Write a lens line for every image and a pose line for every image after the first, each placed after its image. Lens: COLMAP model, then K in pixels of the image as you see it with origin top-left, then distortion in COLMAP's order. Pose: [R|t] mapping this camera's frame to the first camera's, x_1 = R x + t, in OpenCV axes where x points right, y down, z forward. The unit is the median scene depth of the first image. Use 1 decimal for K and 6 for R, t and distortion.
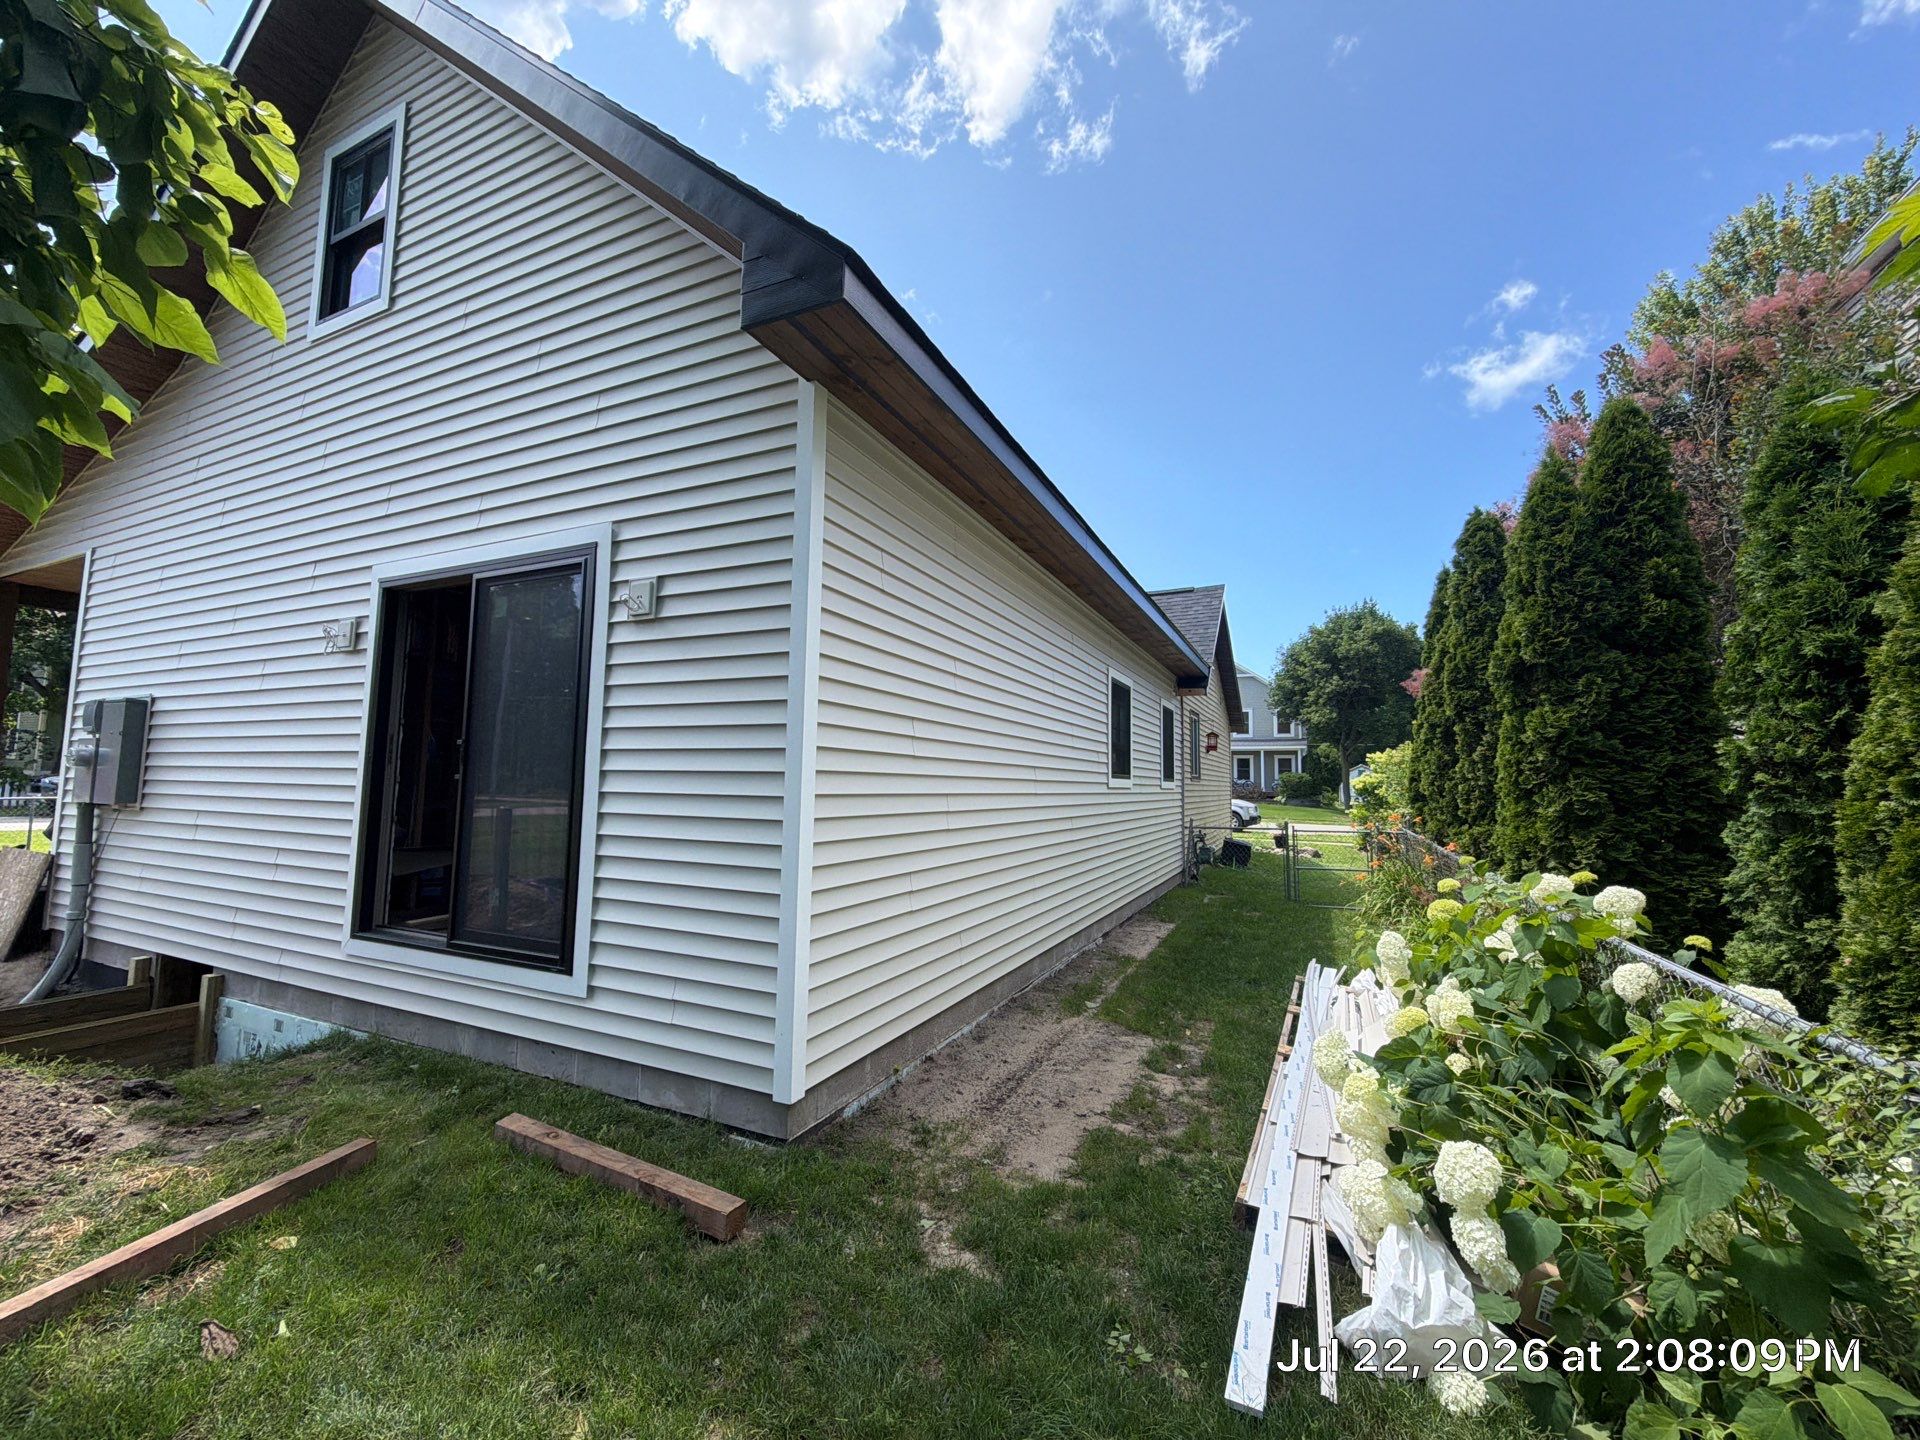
lens RADIAL K [[771.4, 0, 953.8], [0, 771.4, 725.5], [0, 0, 1]] dist [0.000021, 0.000041]
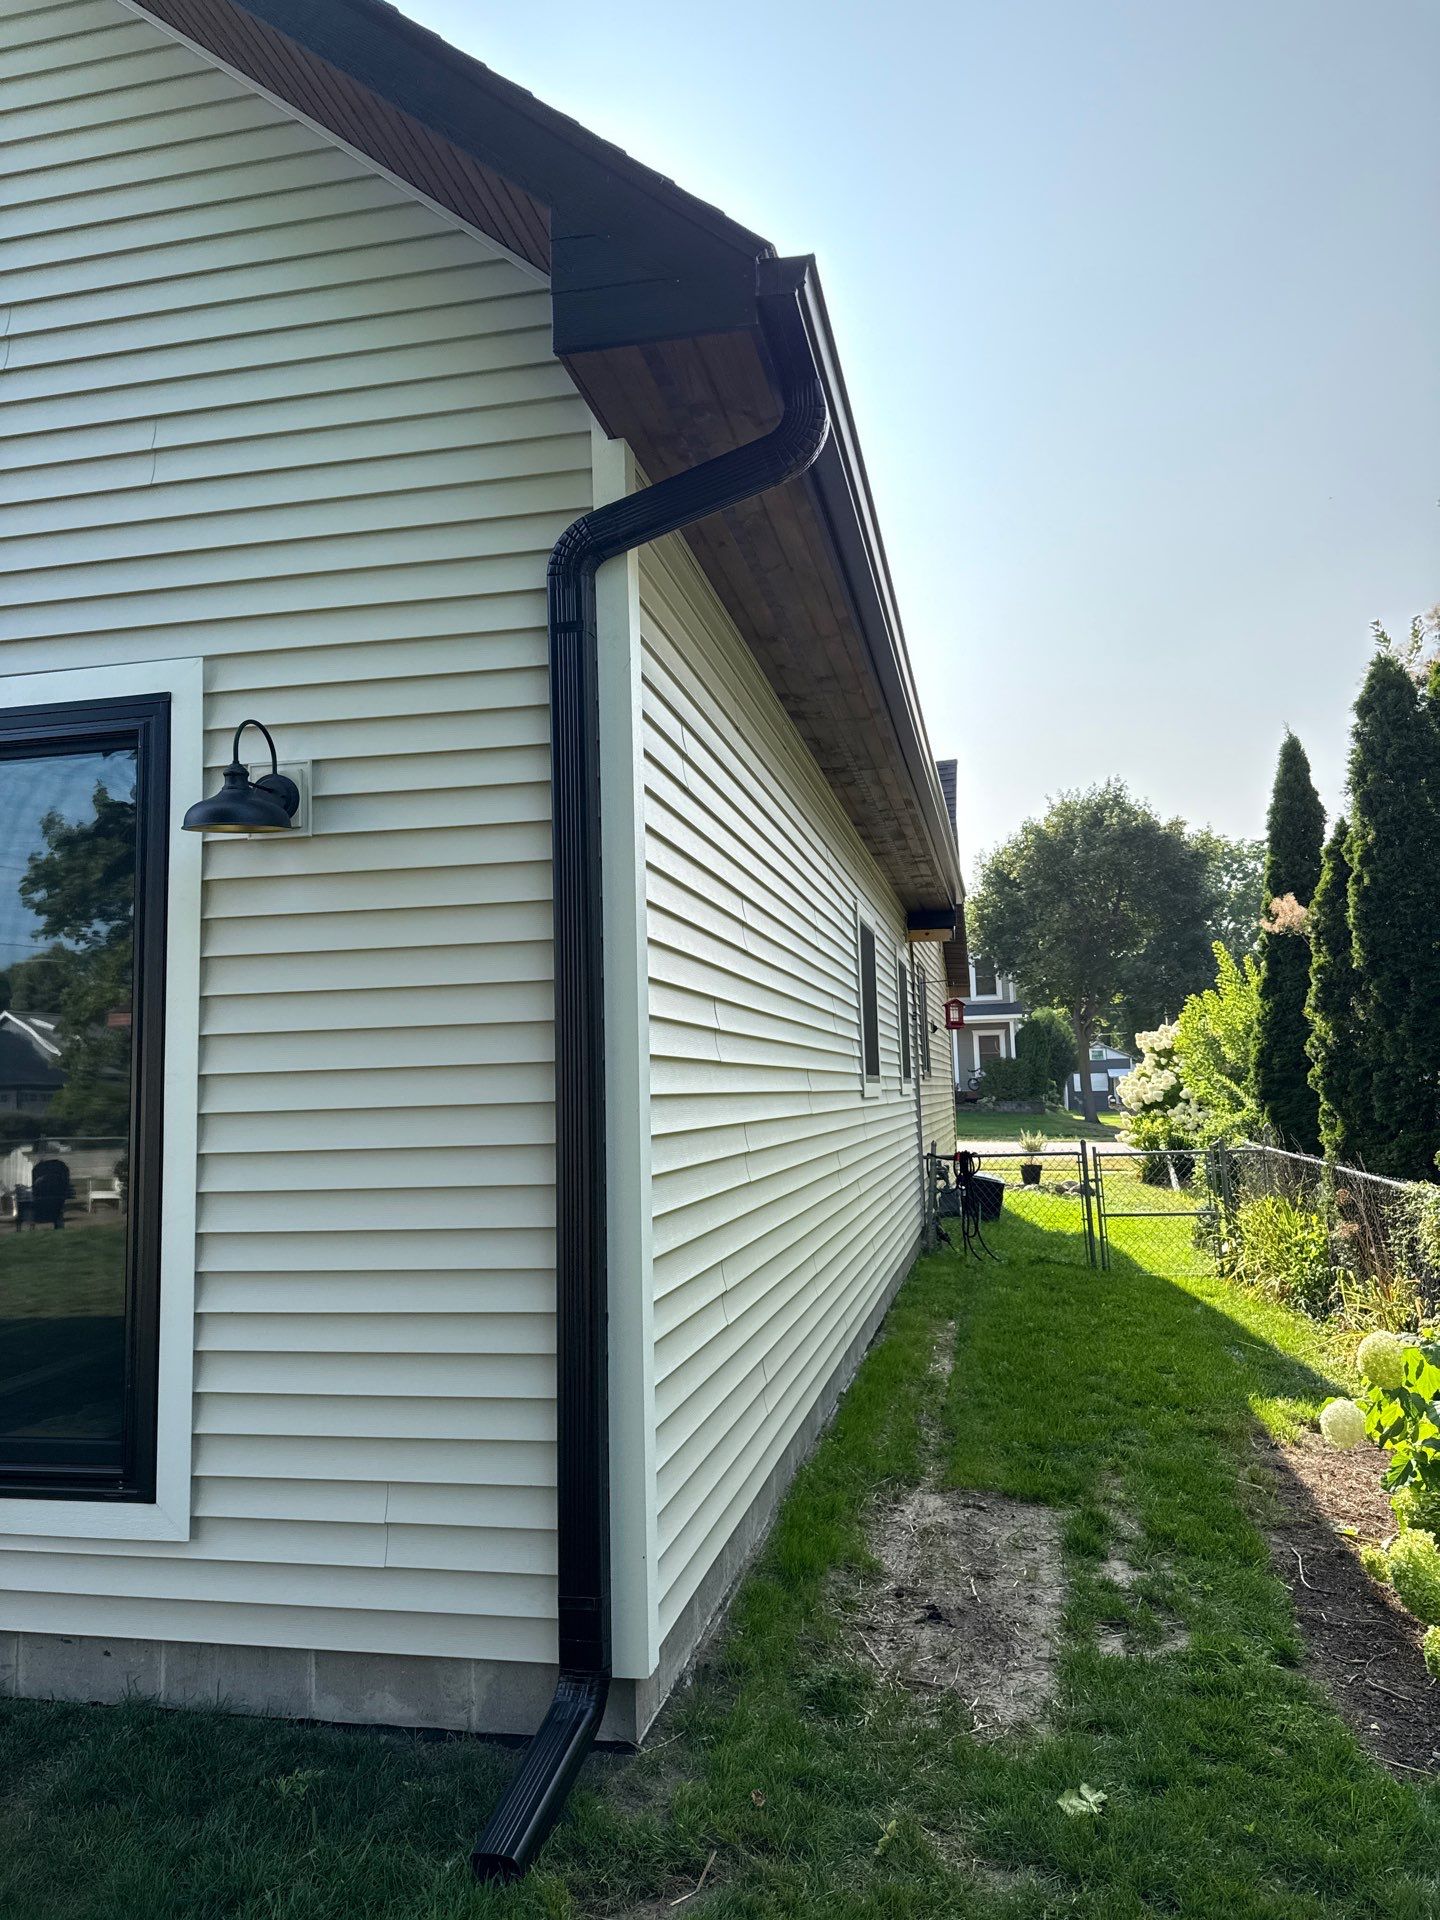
lens RADIAL K [[1355.8, 0, 723.3], [0, 1355.8, 950.3], [0, 0, 1]] dist [0.029291, -0.015289]
pose [[0.970566, -0.015967, 0.240307, -0.303343], [0.022665, 0.999427, -0.025137, -0.022334], [-0.239768, 0.029844, 0.970371, -0.020917]]
